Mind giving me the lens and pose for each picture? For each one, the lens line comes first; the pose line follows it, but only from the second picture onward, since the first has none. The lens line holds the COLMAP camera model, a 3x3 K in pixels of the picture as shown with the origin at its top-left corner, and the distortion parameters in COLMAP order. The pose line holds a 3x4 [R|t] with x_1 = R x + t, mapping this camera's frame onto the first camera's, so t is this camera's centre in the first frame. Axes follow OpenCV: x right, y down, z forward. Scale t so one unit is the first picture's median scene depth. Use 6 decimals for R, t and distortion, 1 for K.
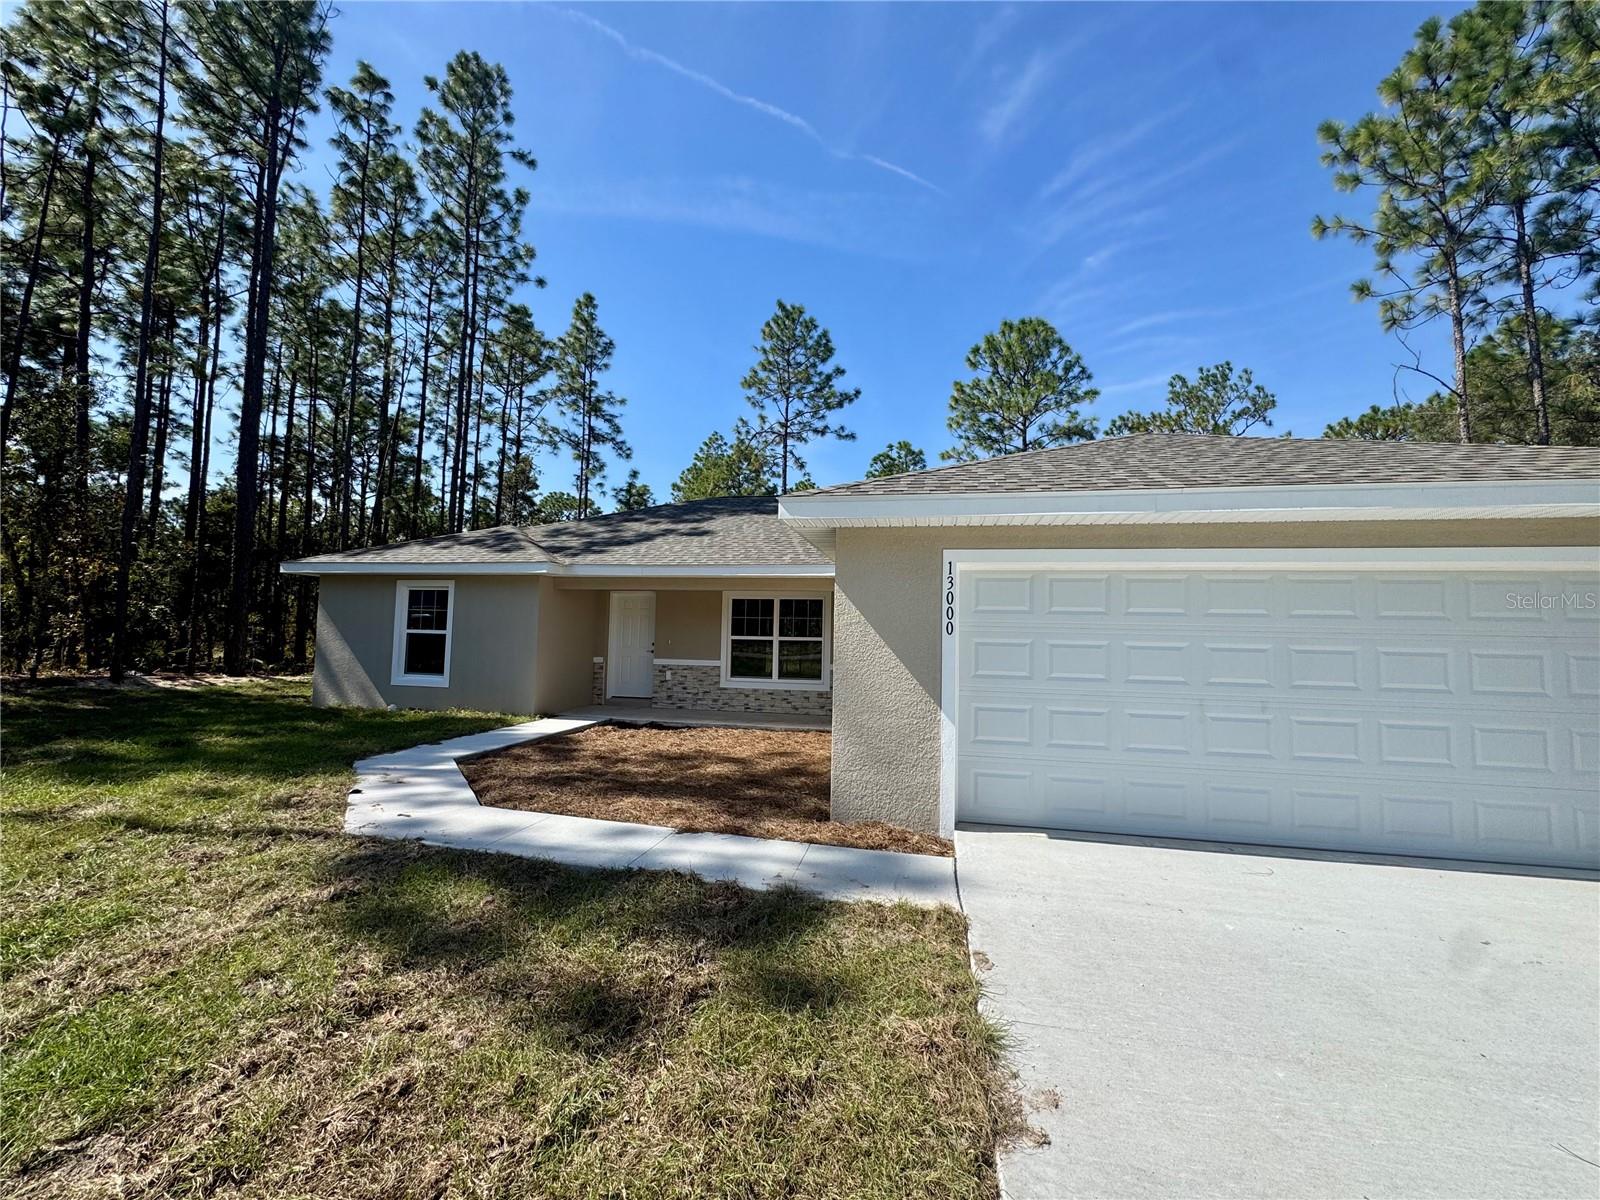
lens RADIAL K [[642.5, 0, 802.0], [0, 642.5, 608.8], [0, 0, 1]] dist [-0.007415, -0.000533]
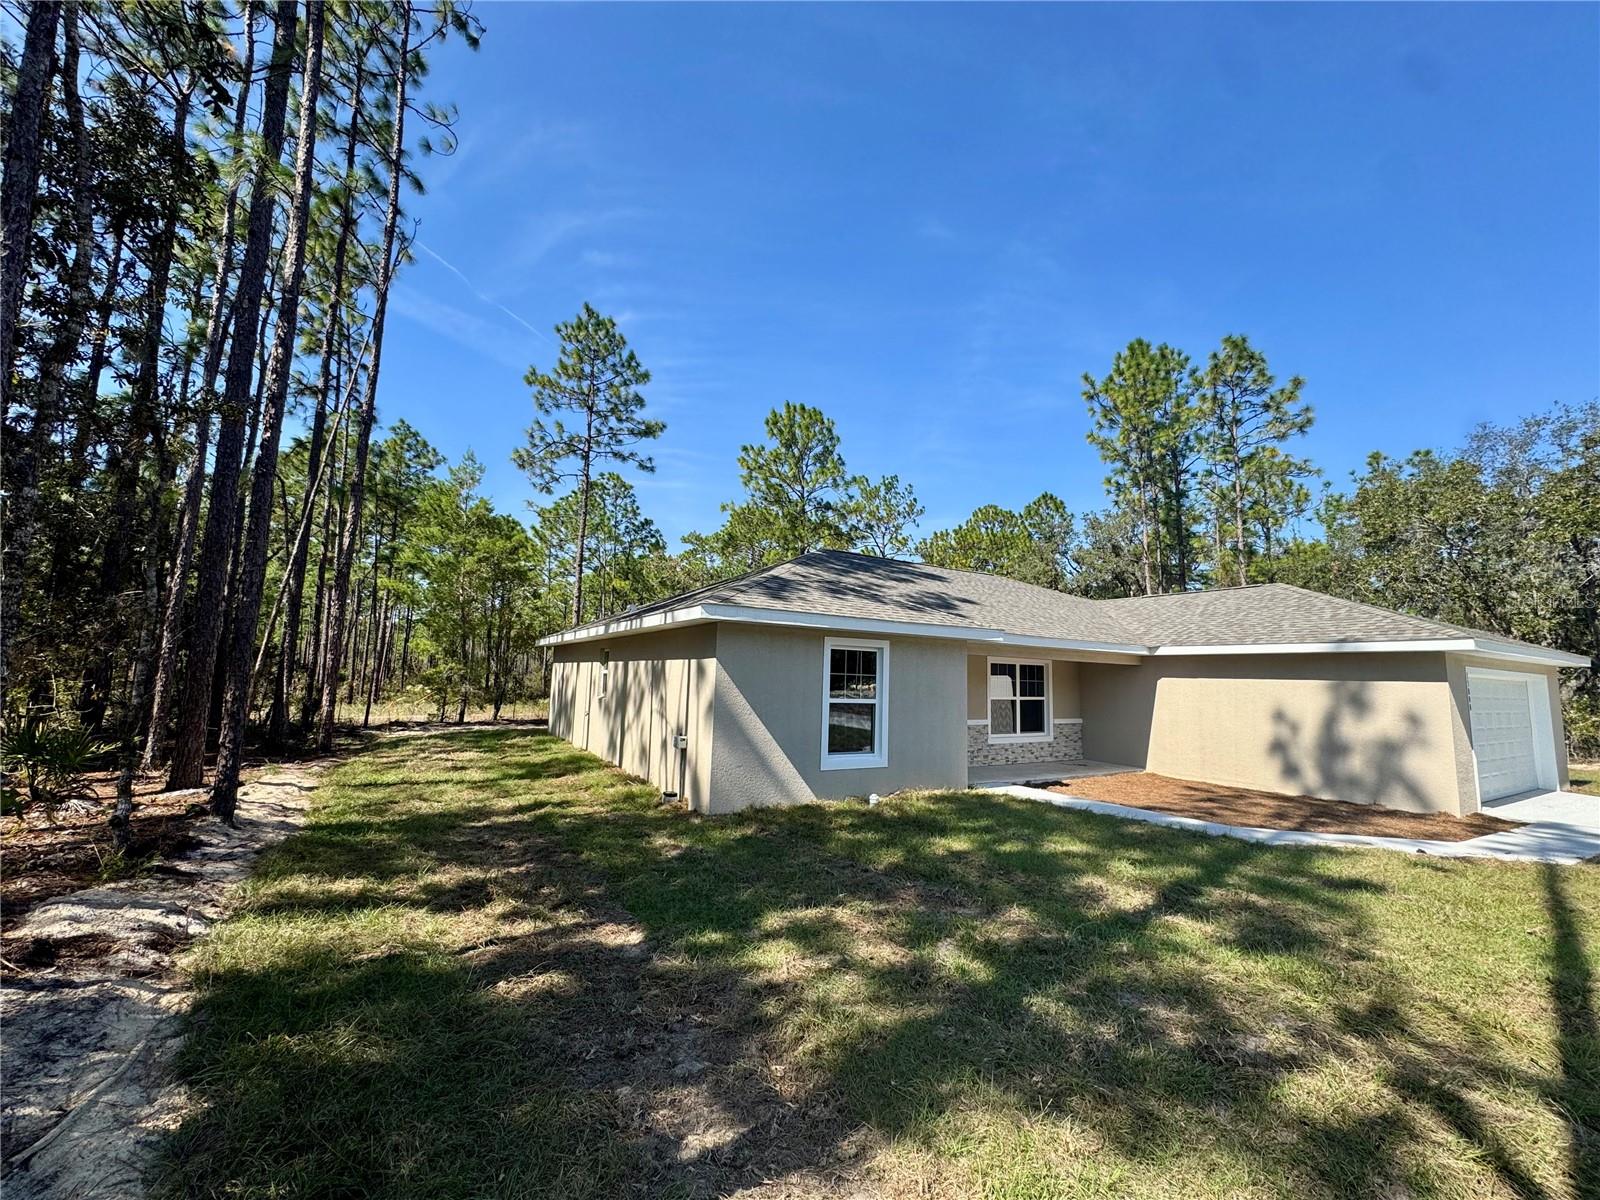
lens RADIAL K [[647.4, 0, 802.0], [0, 647.4, 597.6], [0, 0, 1]] dist [-0.002894, -0.000163]
pose [[0.736121, 0.082571, 0.671795, -0.423546], [-0.040281, 0.996116, -0.078295, -0.010240], [-0.675650, 0.030574, 0.736588, 0.148116]]
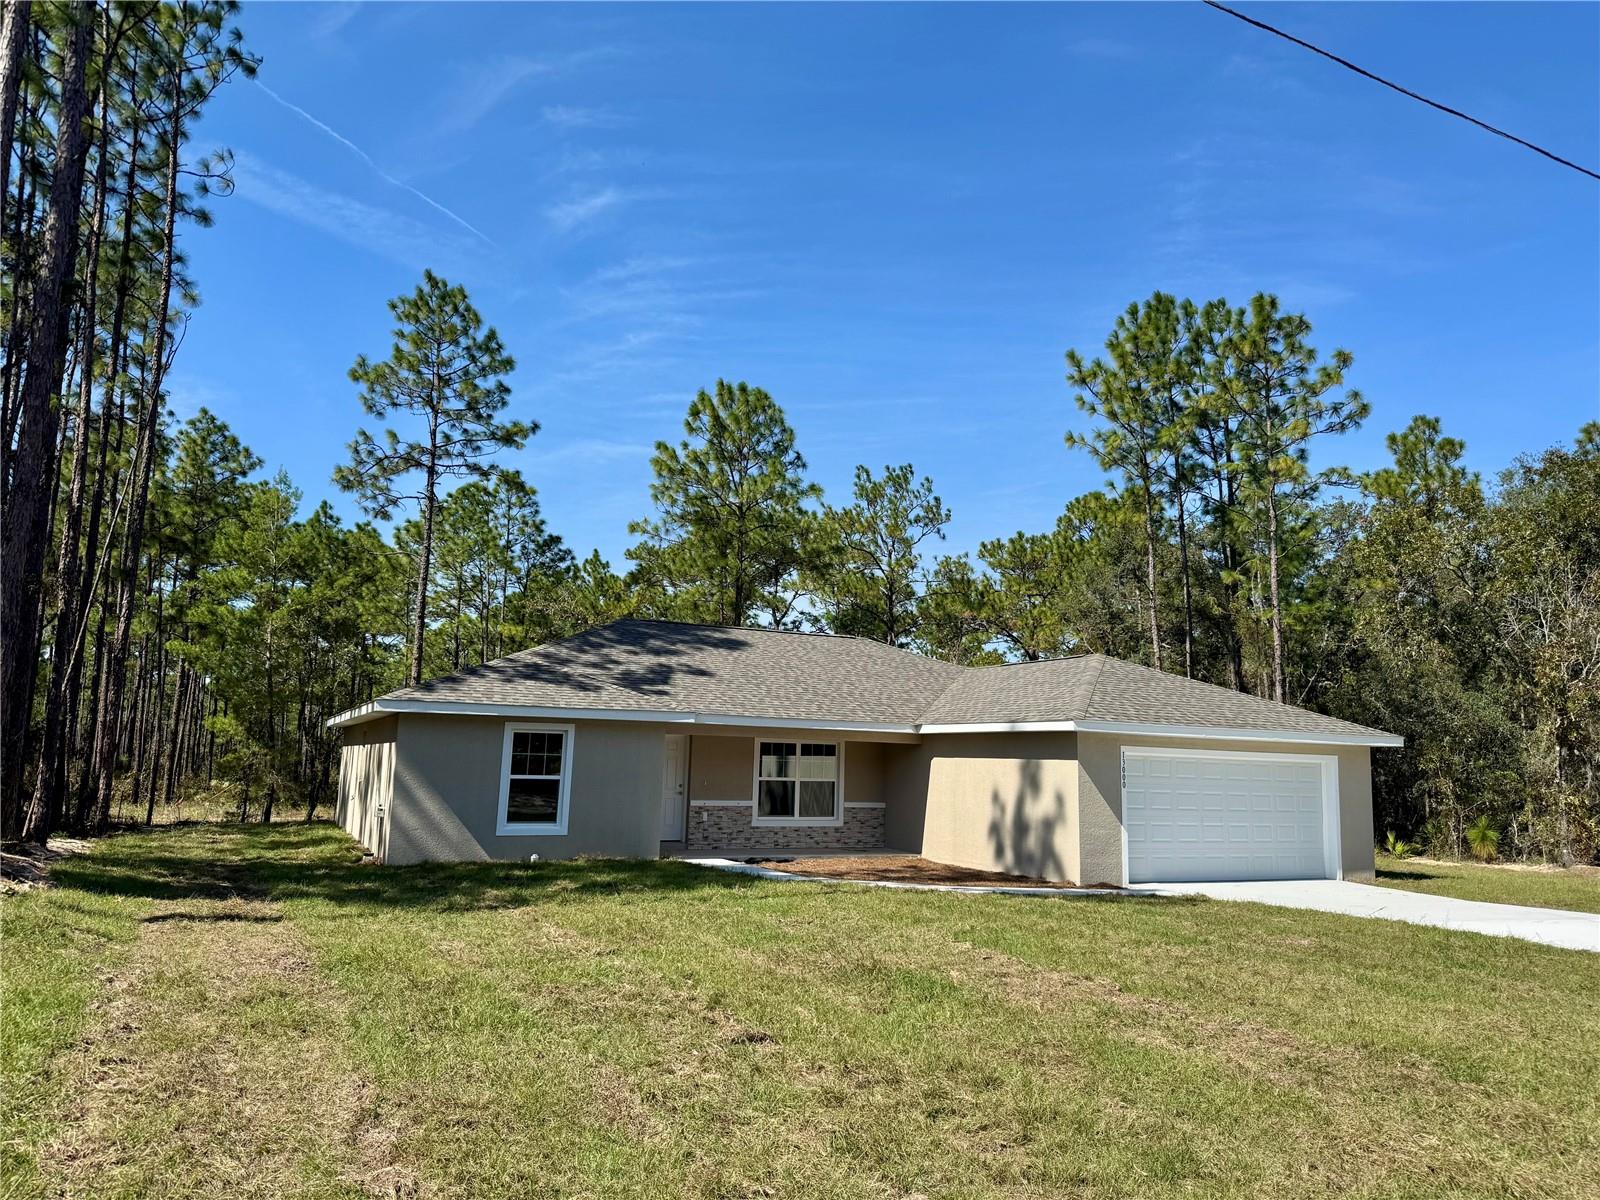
lens RADIAL K [[1129.8, 0, 803.2], [0, 1129.8, 606.9], [0, 0, 1]] dist [0.111223, -0.176335]
pose [[0.795263, 0.084148, 0.600396, -0.459165], [-0.035286, 0.995066, -0.092725, -0.025887], [-0.605236, 0.052555, 0.794309, -0.213188]]
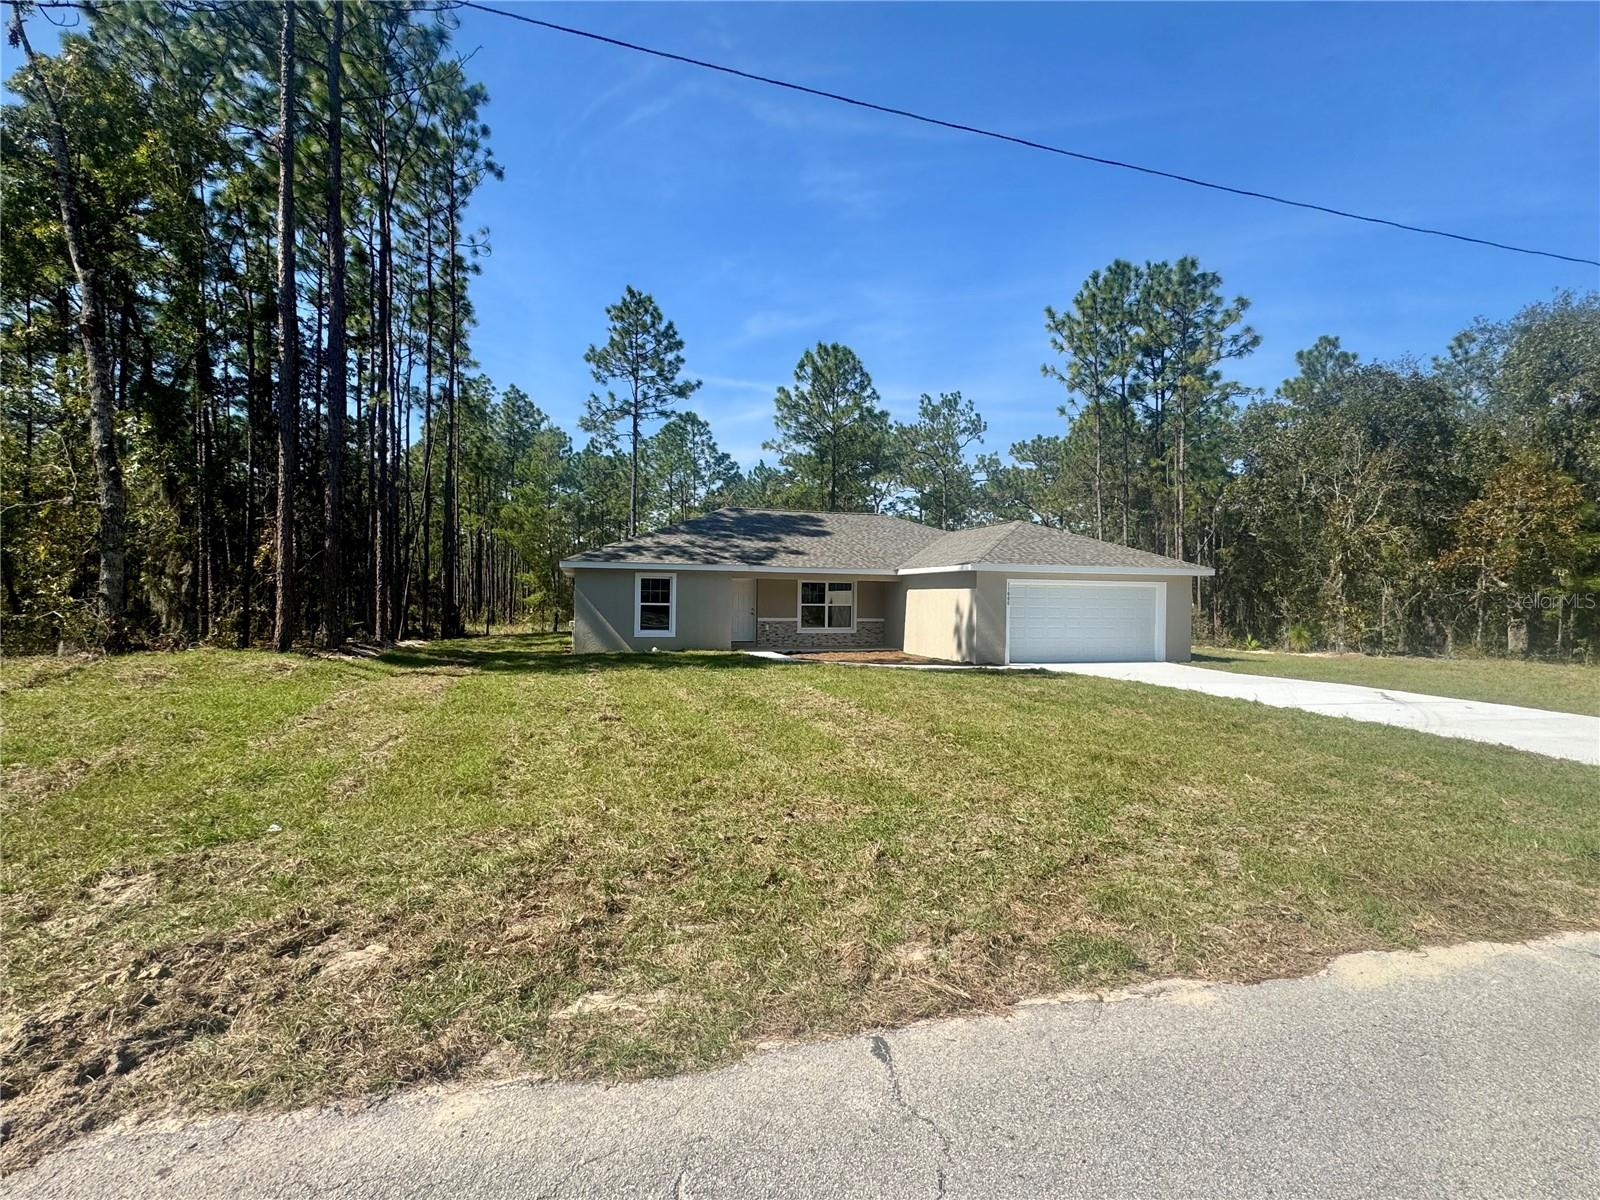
lens RADIAL K [[764.6, 0, 804.8], [0, 764.6, 601.1], [0, 0, 1]] dist [-0.003148, -0.000815]
pose [[0.885361, -0.013179, 0.464717, -0.405128], [-0.012187, 0.998597, 0.051537, -0.027209], [-0.464744, -0.051292, 0.883958, -0.318137]]
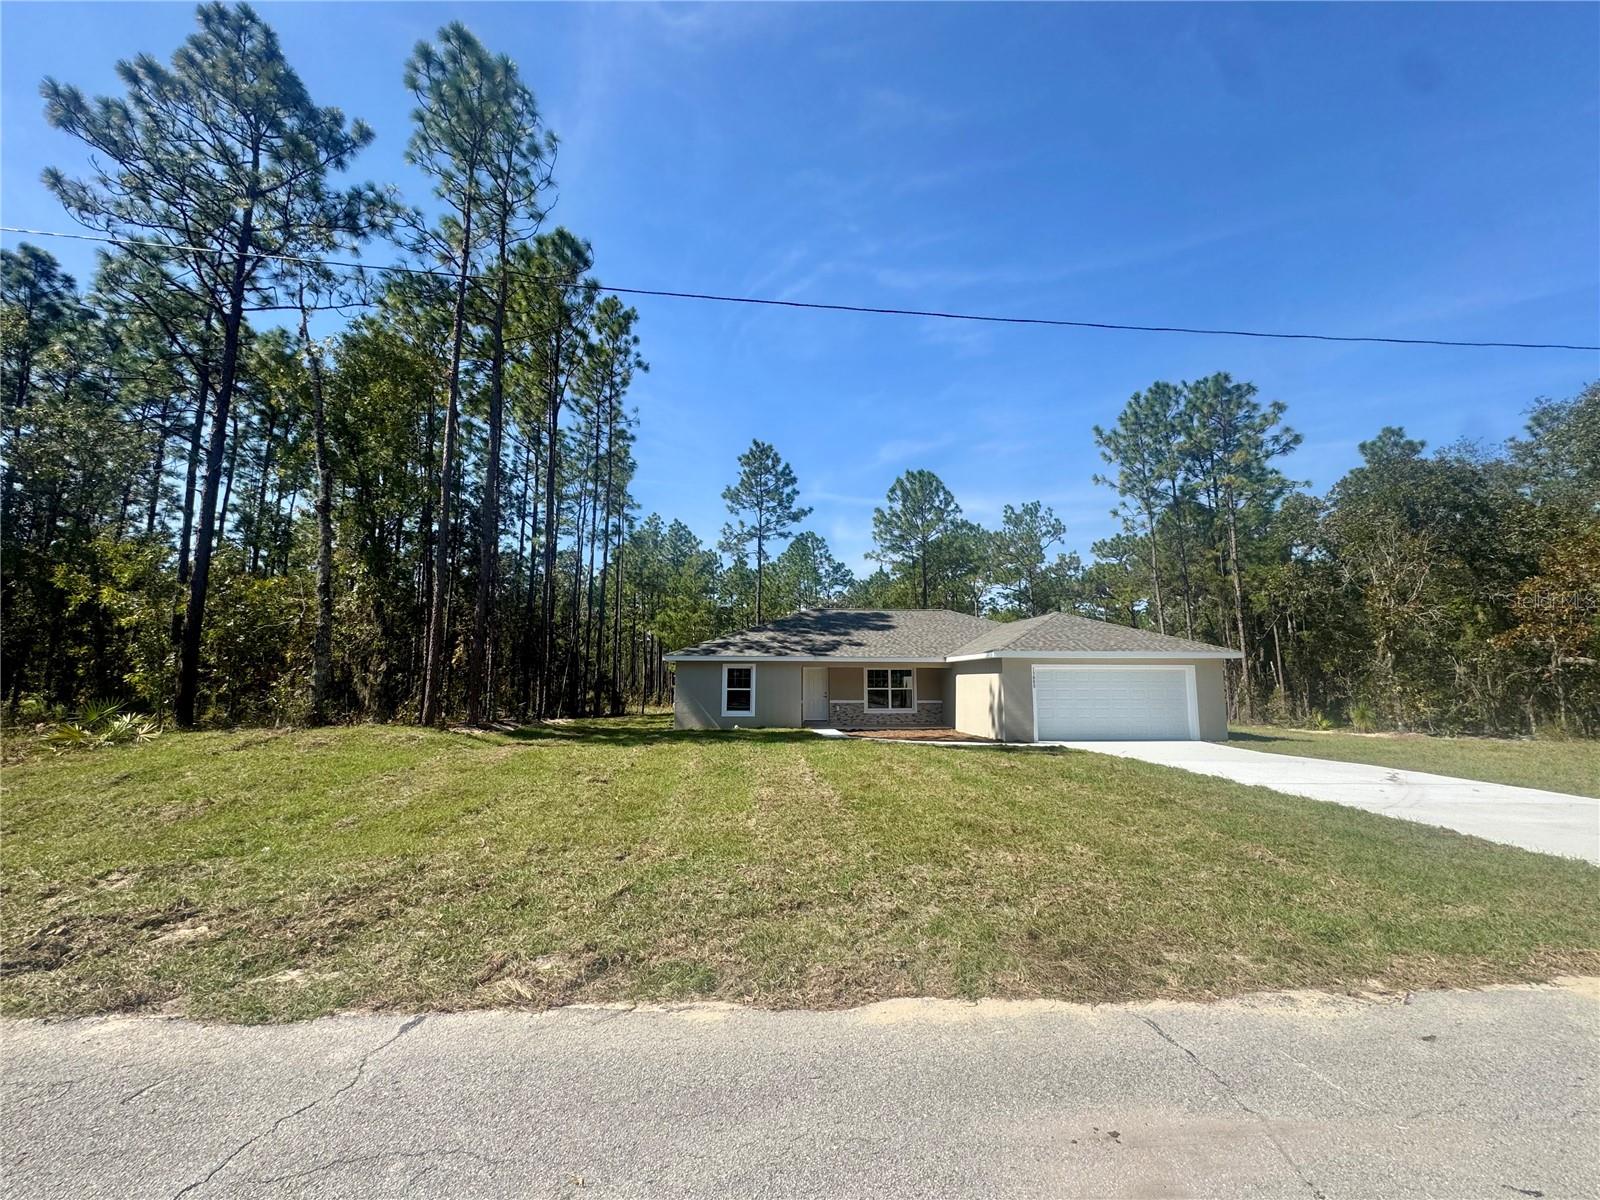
lens RADIAL K [[647.4, 0, 802.0], [0, 647.4, 597.6], [0, 0, 1]] dist [-0.002894, -0.000163]
pose [[0.962598, 0.015383, 0.270497, -0.332866], [0.007415, 0.996517, -0.083059, -0.028442], [-0.270833, 0.081958, 0.959131, -0.361711]]
